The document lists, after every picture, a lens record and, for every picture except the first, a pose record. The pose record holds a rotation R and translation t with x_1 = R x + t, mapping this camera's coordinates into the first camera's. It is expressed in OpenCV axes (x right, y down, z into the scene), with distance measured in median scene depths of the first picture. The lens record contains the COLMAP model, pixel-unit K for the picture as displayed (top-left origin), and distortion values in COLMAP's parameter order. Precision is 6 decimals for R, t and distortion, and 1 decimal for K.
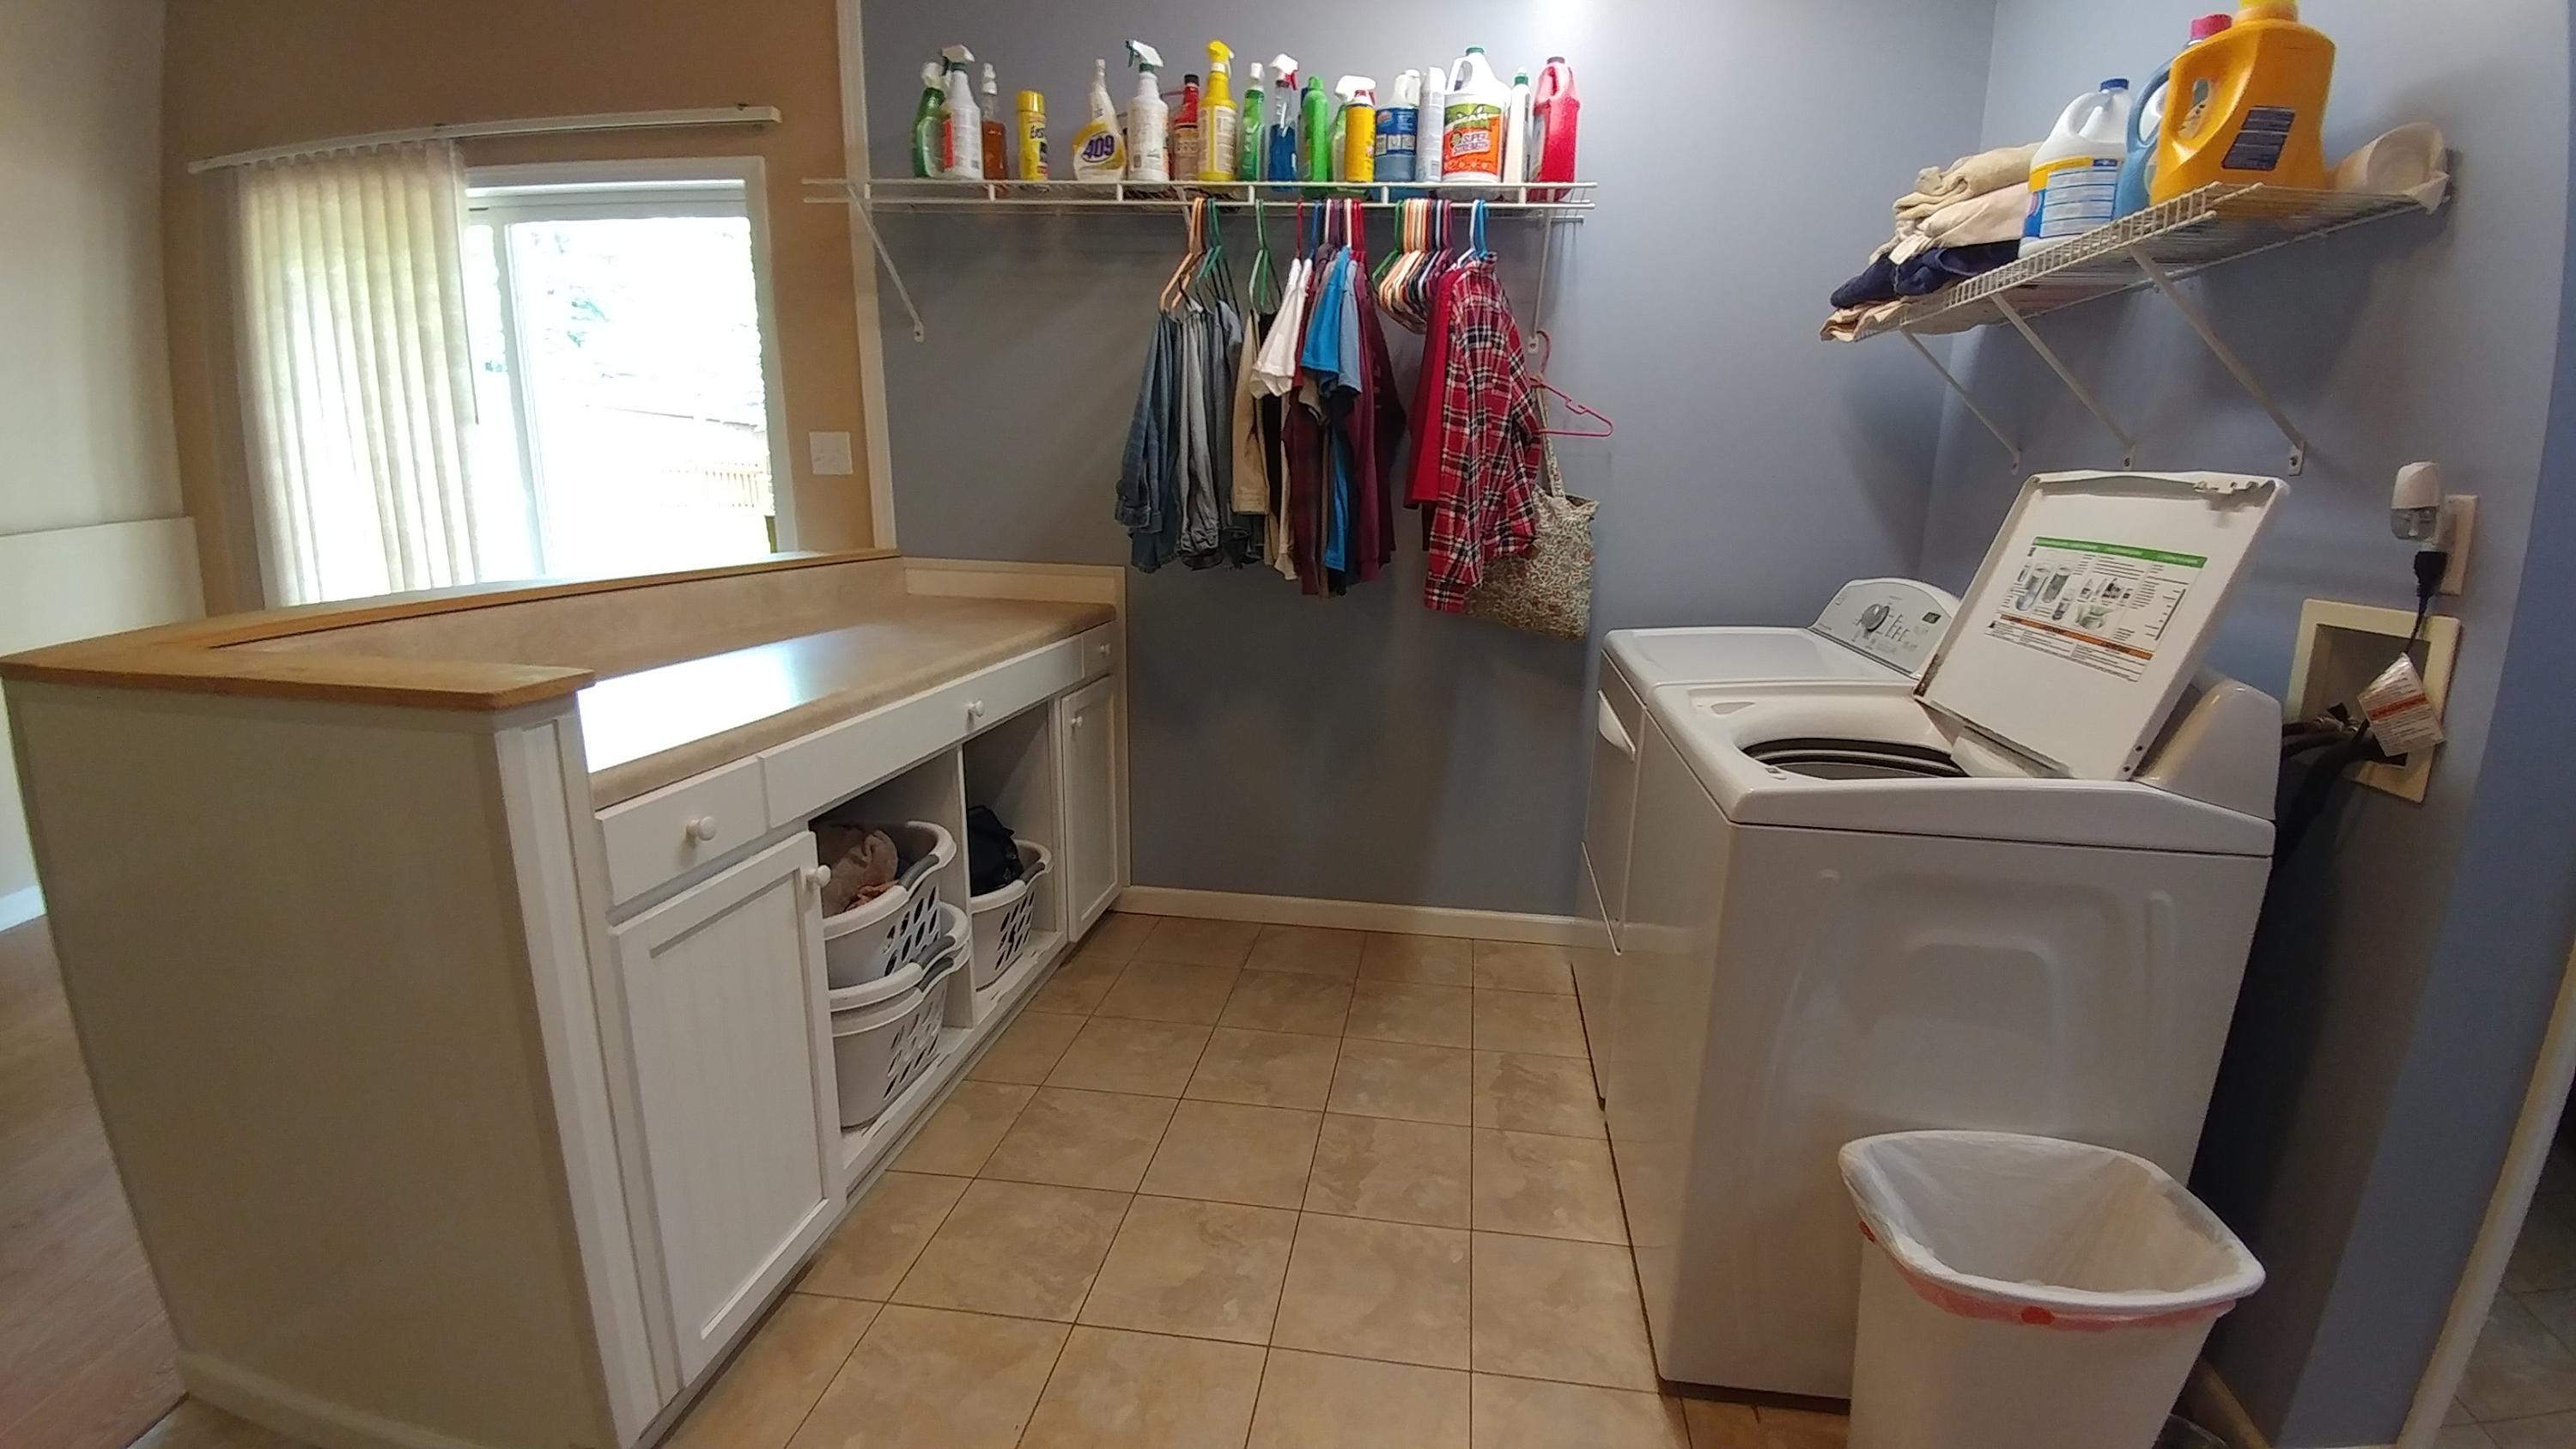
lens RADIAL K [[1053.7, 0, 1291.4], [0, 1053.7, 714.7], [0, 0, 1]] dist [-0.000956, -0.027577]
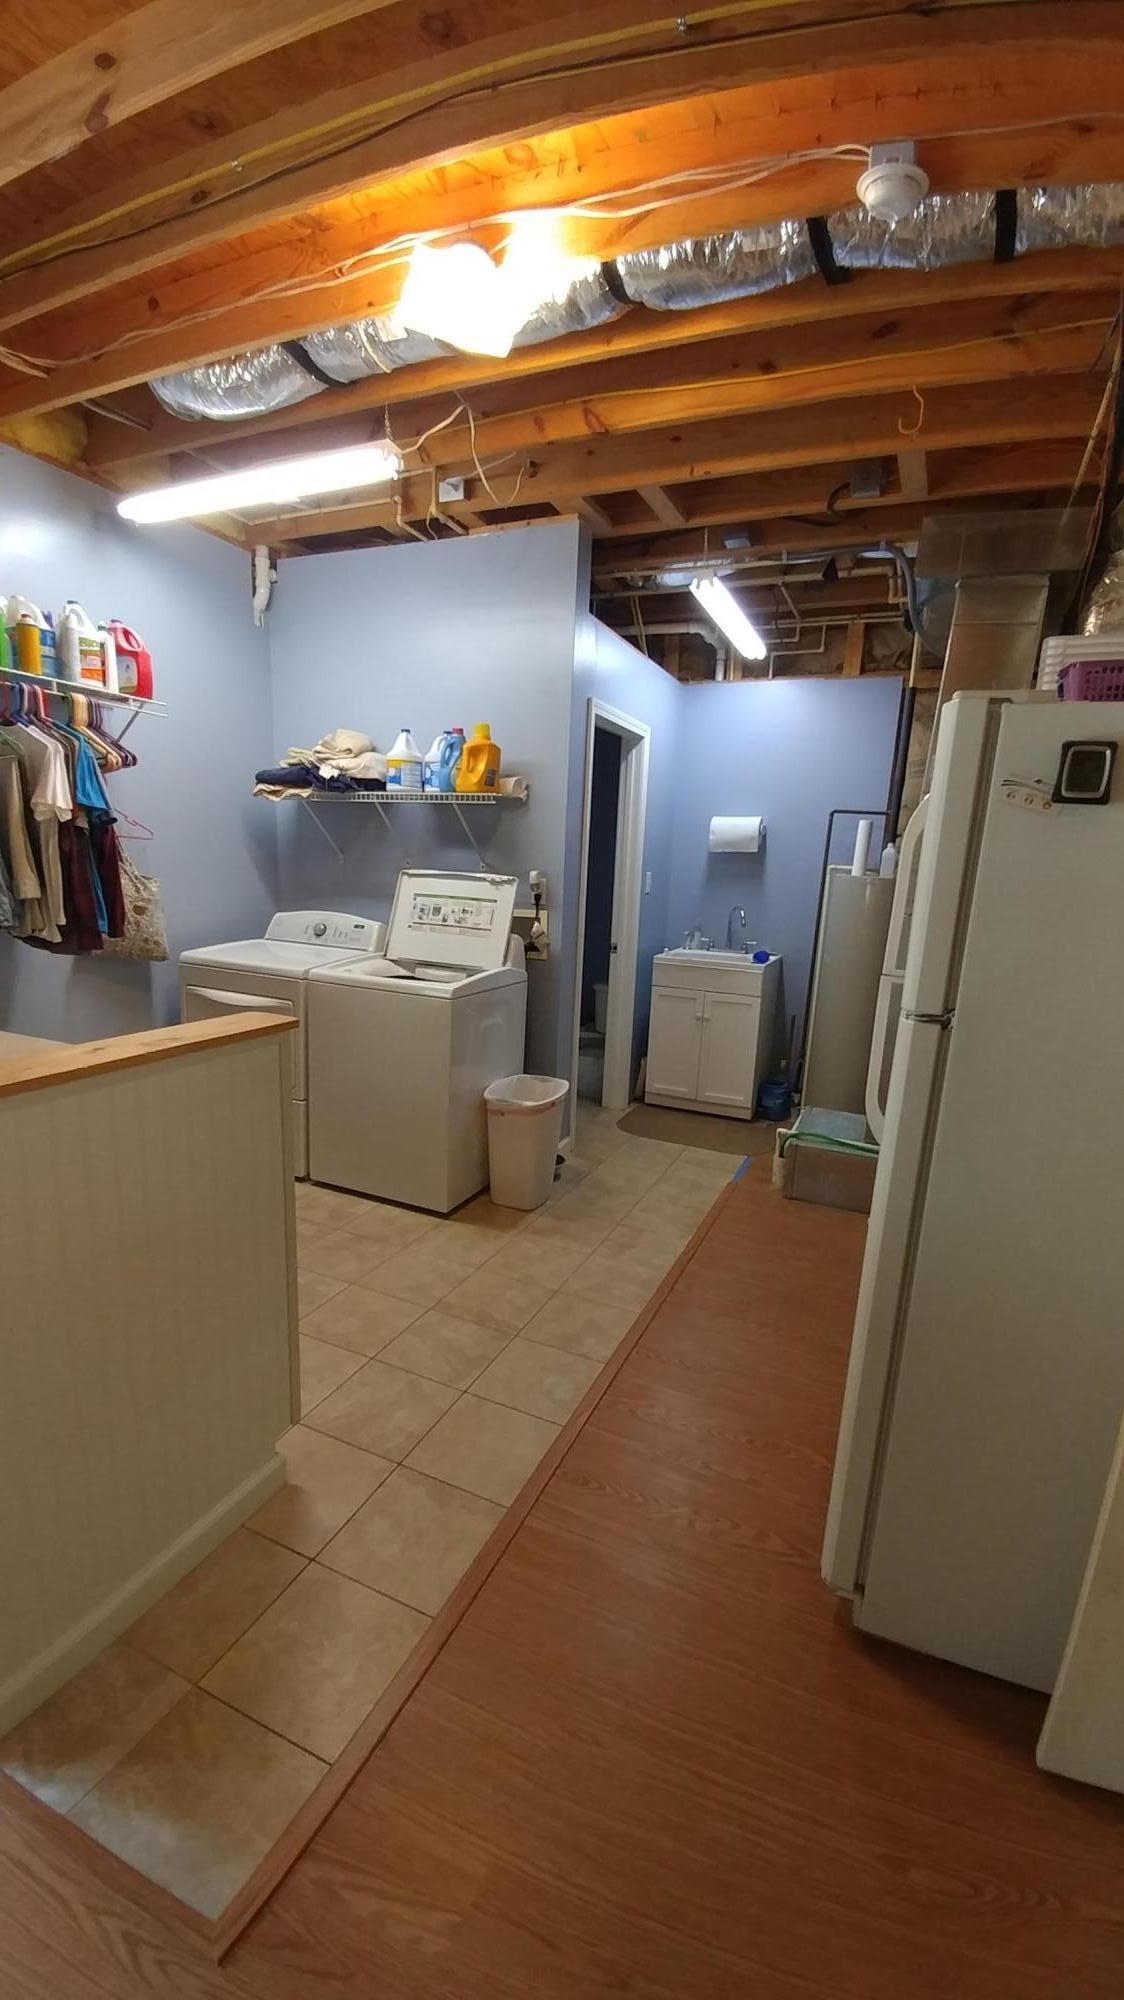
lens RADIAL K [[830.1, 0, 563.4], [0, 830.1, 1002.3], [0, 0, 1]] dist [0.015068, -0.017144]
pose [[0.280611, -0.176247, 0.943501, -1.463744], [0.175665, 0.975824, 0.130039, -0.118444], [-0.943610, 0.129250, 0.304787, -0.006882]]
